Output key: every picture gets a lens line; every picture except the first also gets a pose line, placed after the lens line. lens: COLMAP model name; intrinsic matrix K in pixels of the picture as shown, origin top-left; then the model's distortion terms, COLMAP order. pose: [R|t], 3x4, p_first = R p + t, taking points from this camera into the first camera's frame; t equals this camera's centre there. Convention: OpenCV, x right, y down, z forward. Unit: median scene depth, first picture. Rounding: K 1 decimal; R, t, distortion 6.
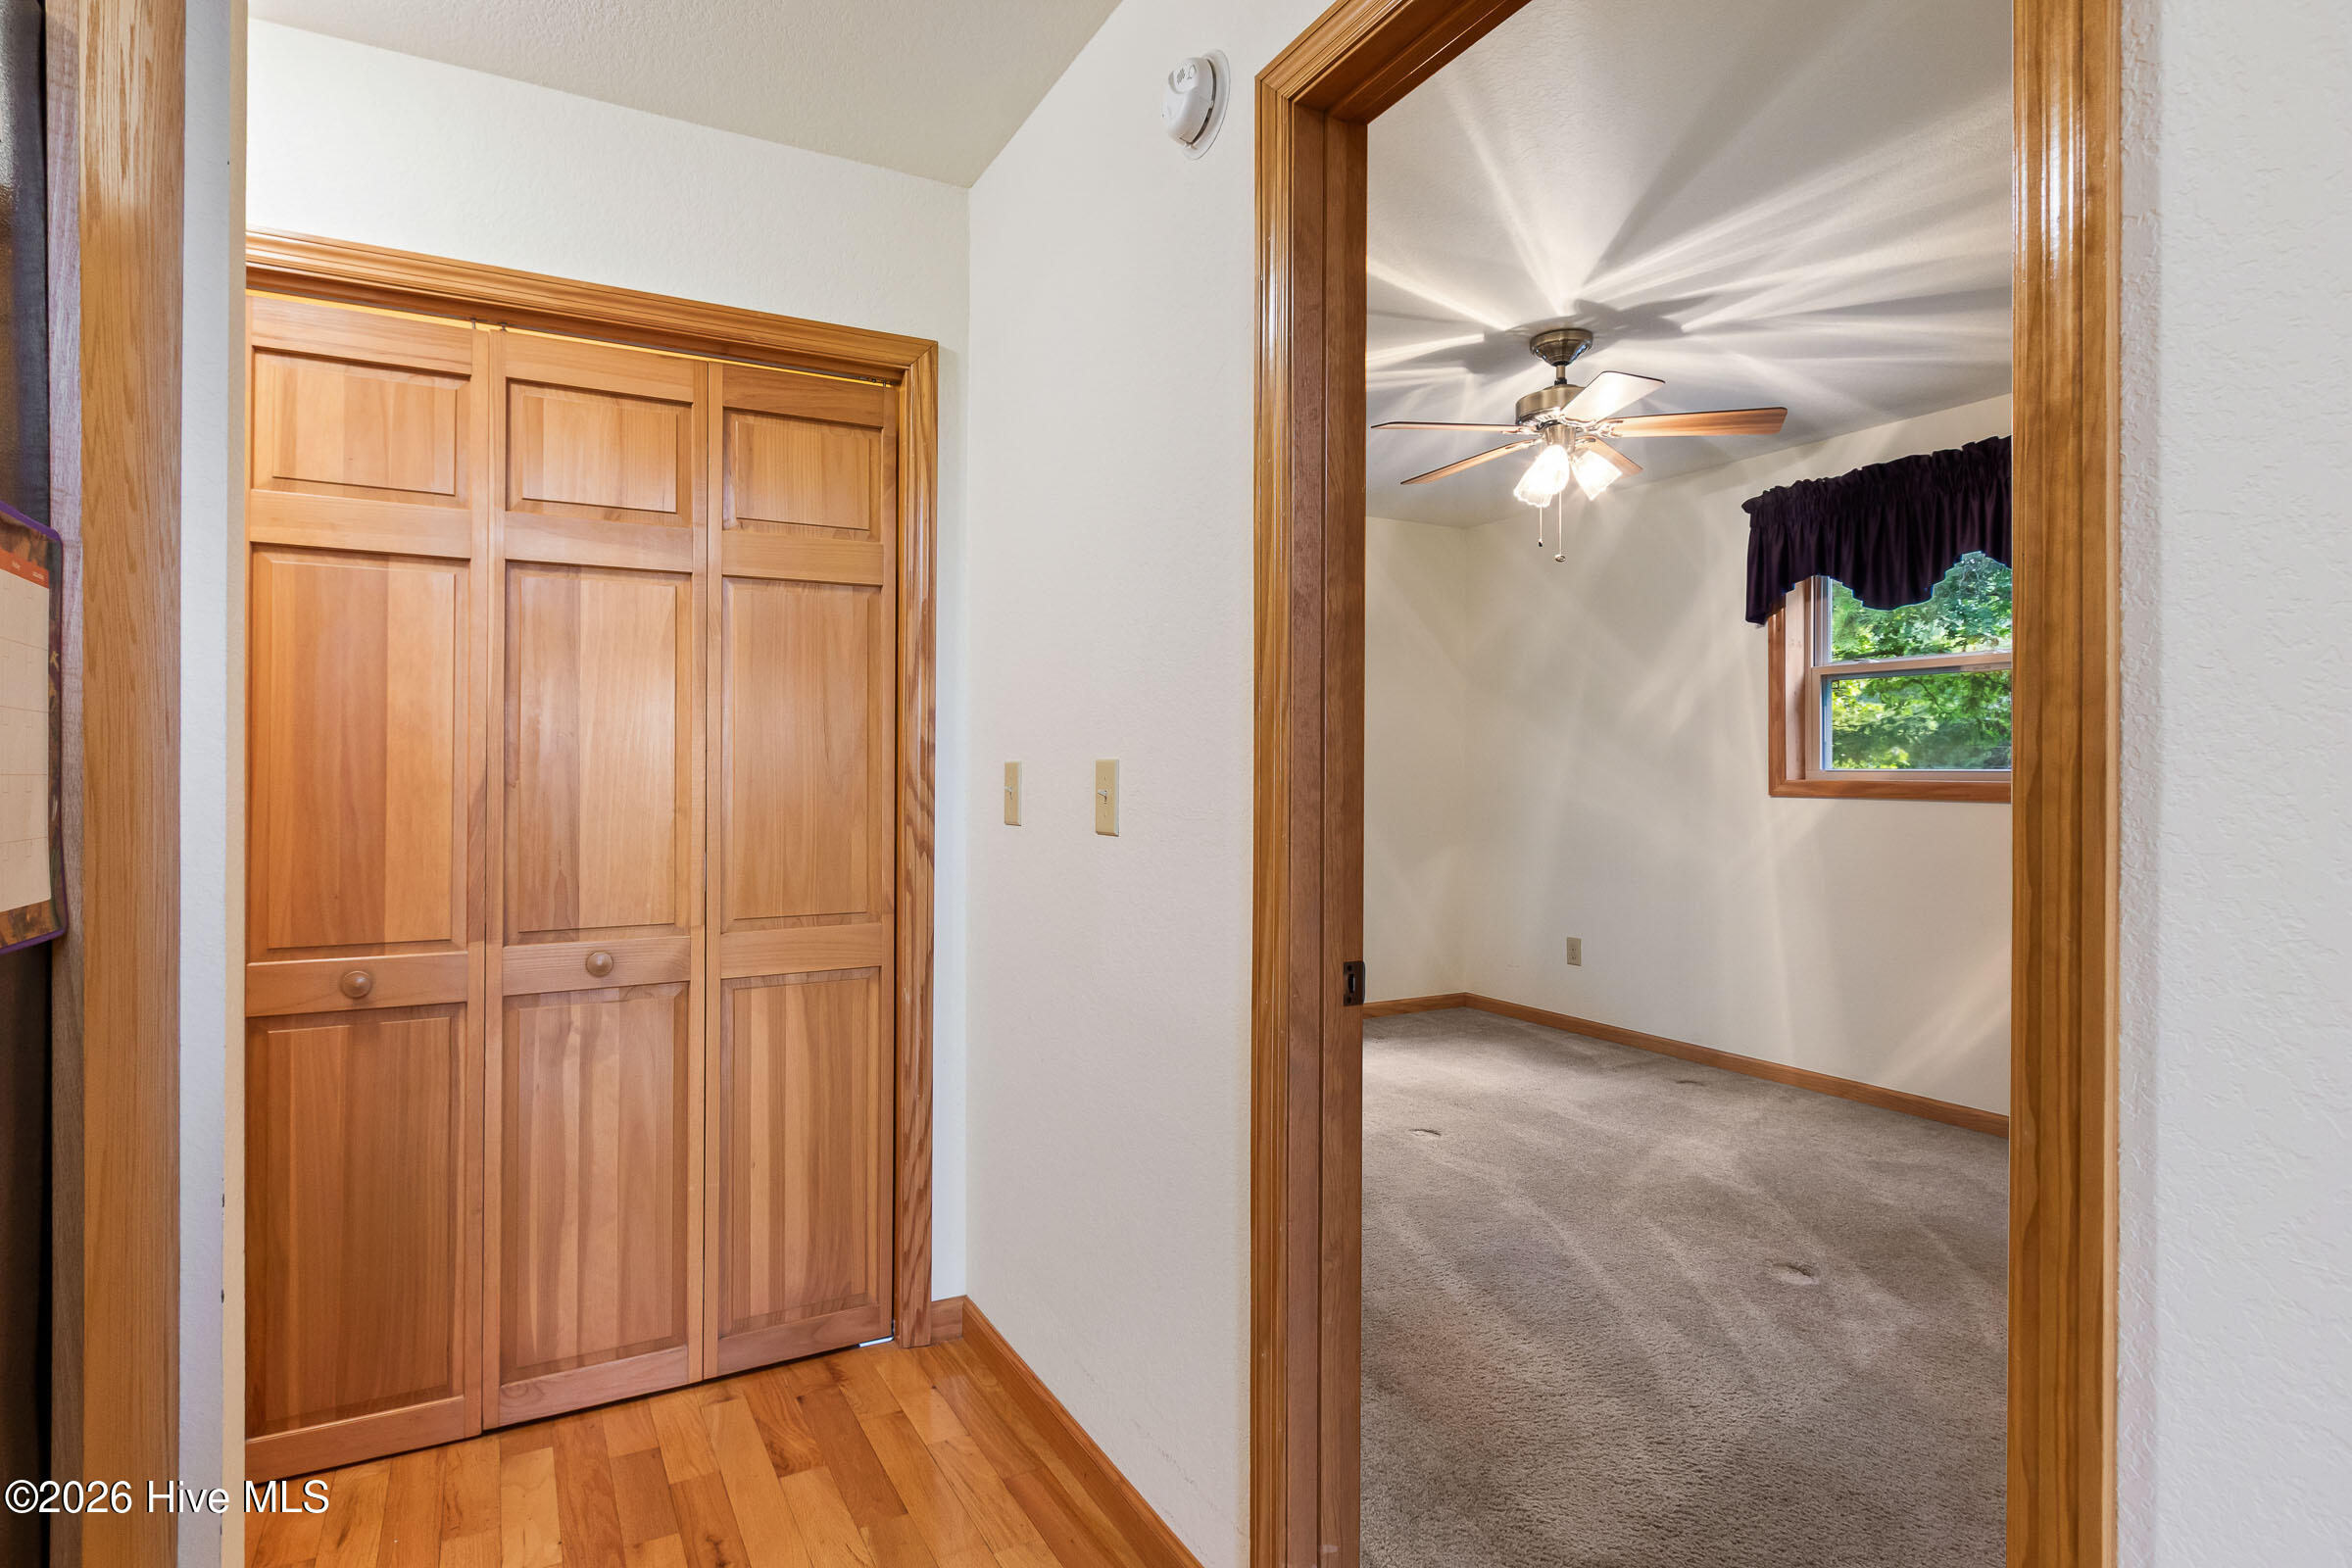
lens RADIAL K [[1207.7, 0, 1119.0], [0, 1207.7, 764.9], [0, 0, 1]] dist [-0.001052, -0.002159]
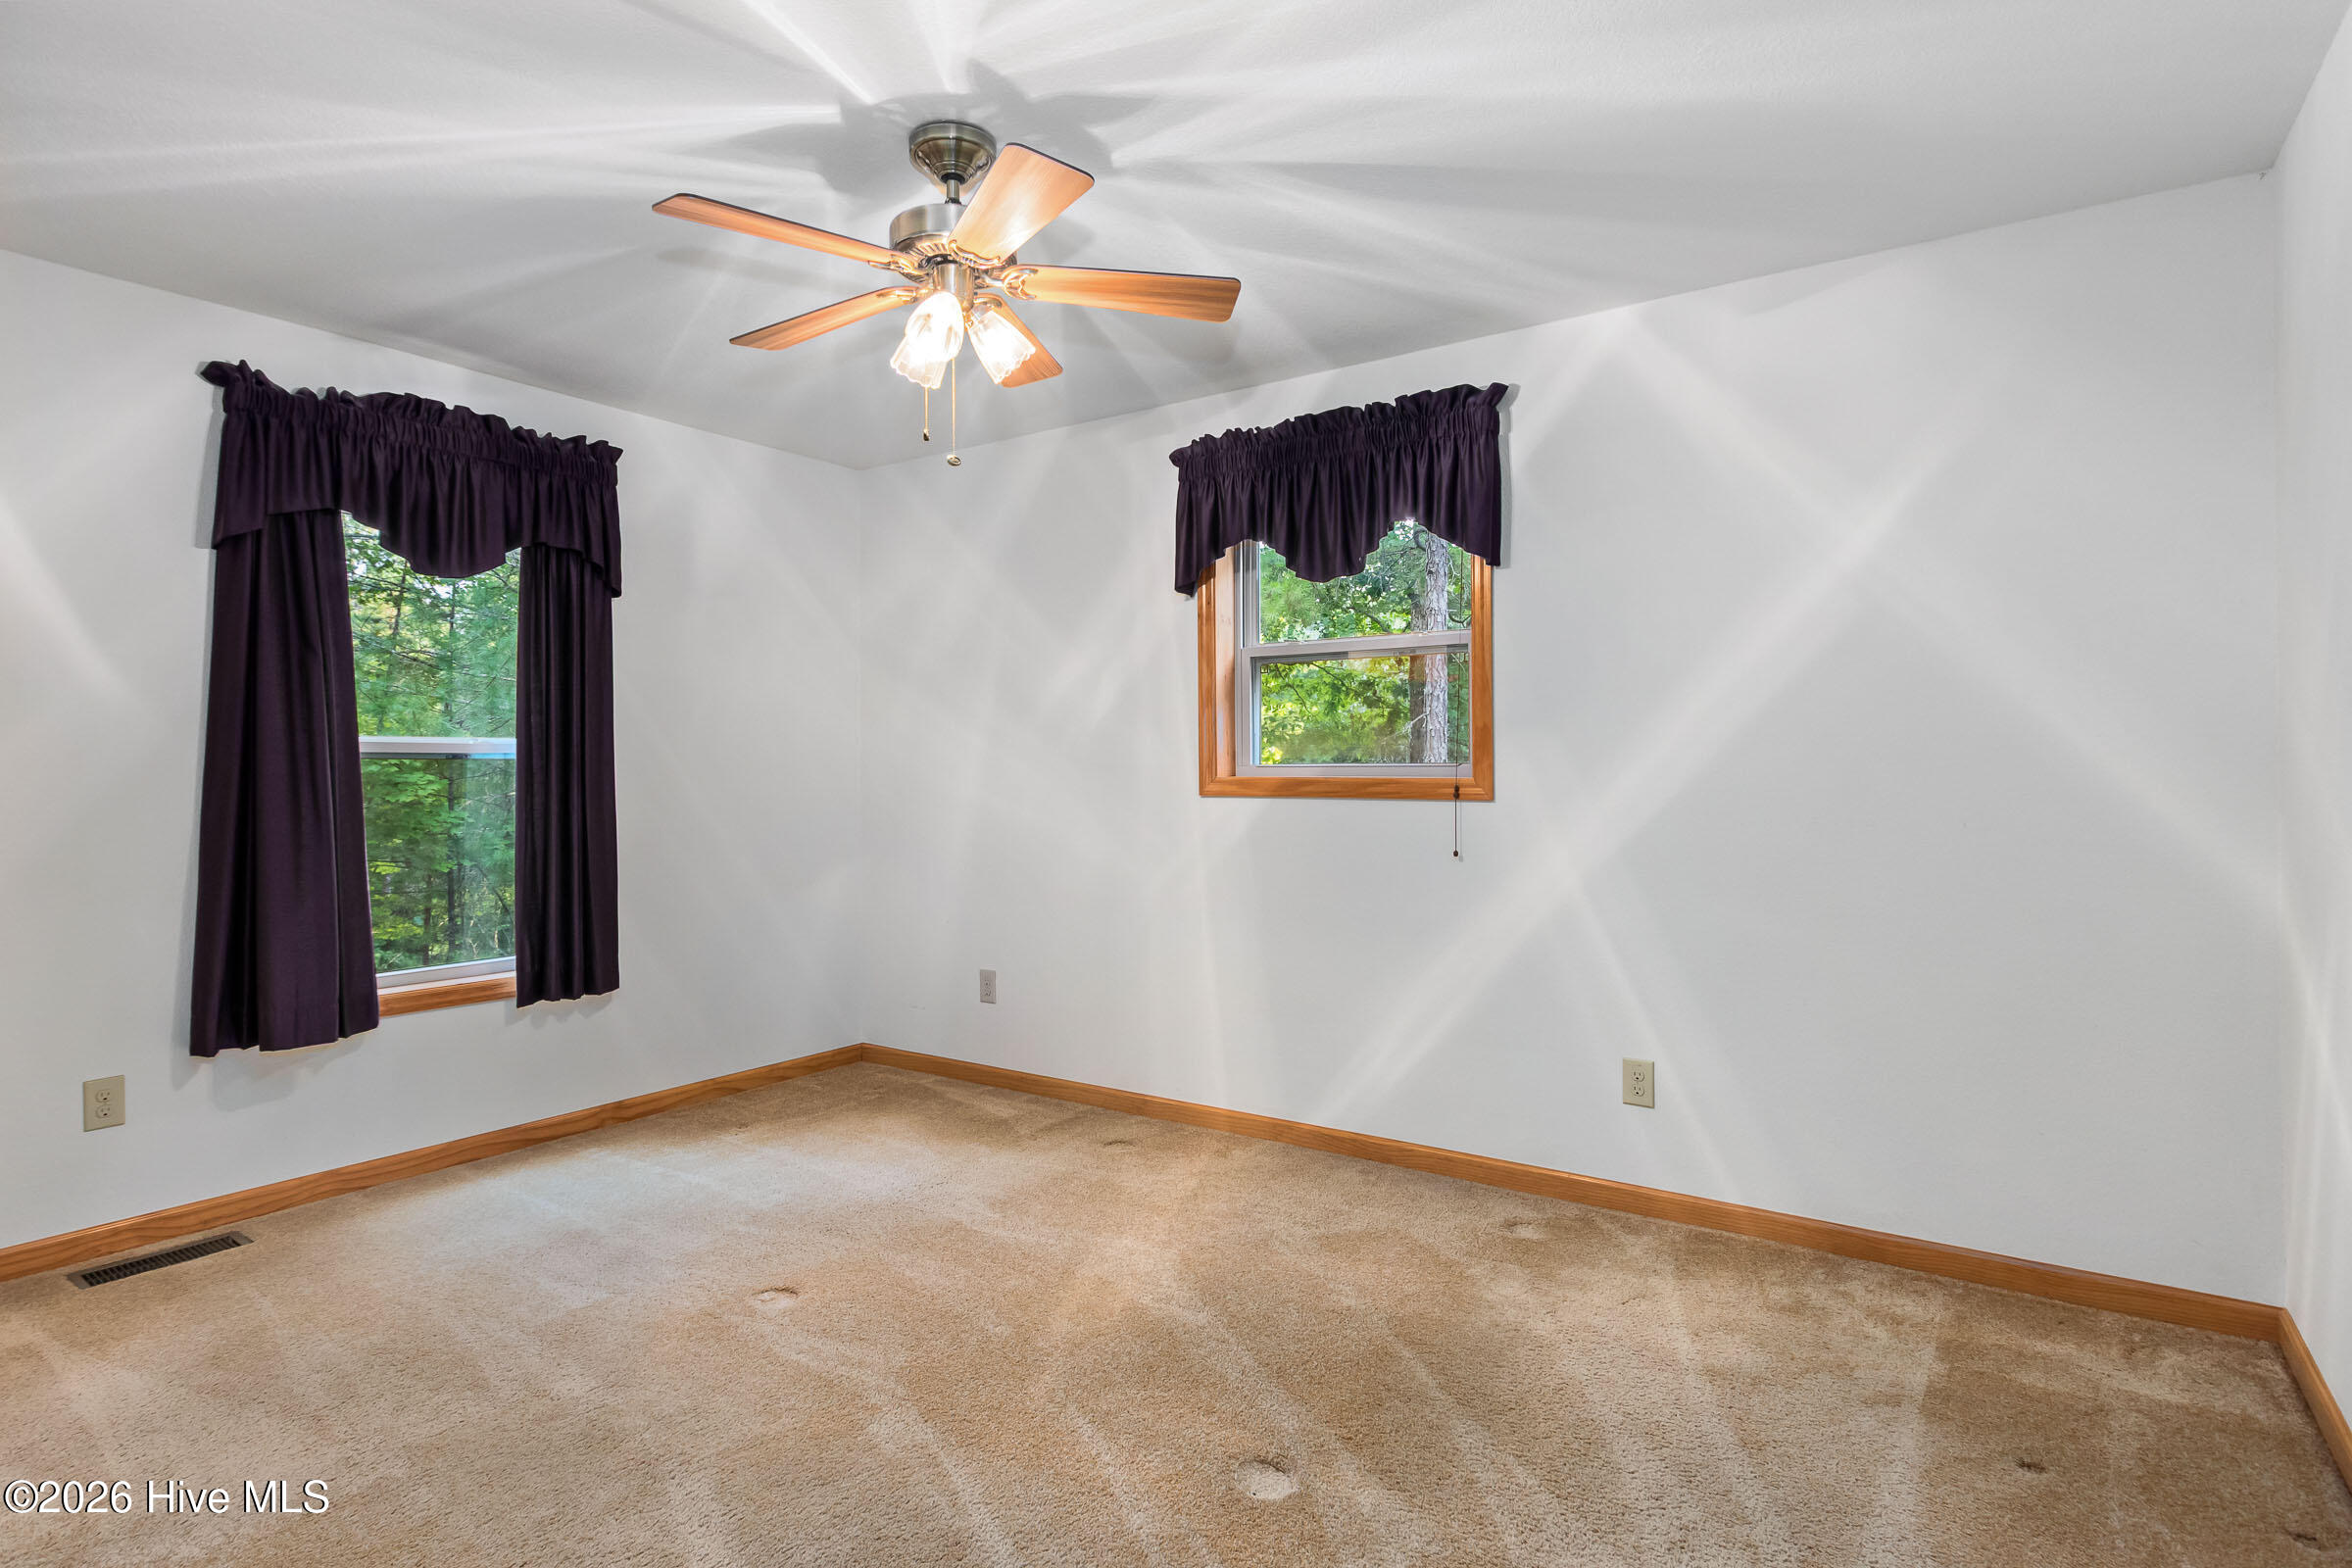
lens RADIAL K [[1207.7, 0, 1164.7], [0, 1207.7, 769.9], [0, 0, 1]] dist [-0.001052, -0.002159]
pose [[0.880357, -0.006370, 0.474268, 0.124777], [0.004092, 0.999975, 0.005836, 0.002391], [-0.474293, -0.003197, 0.880361, 0.291586]]
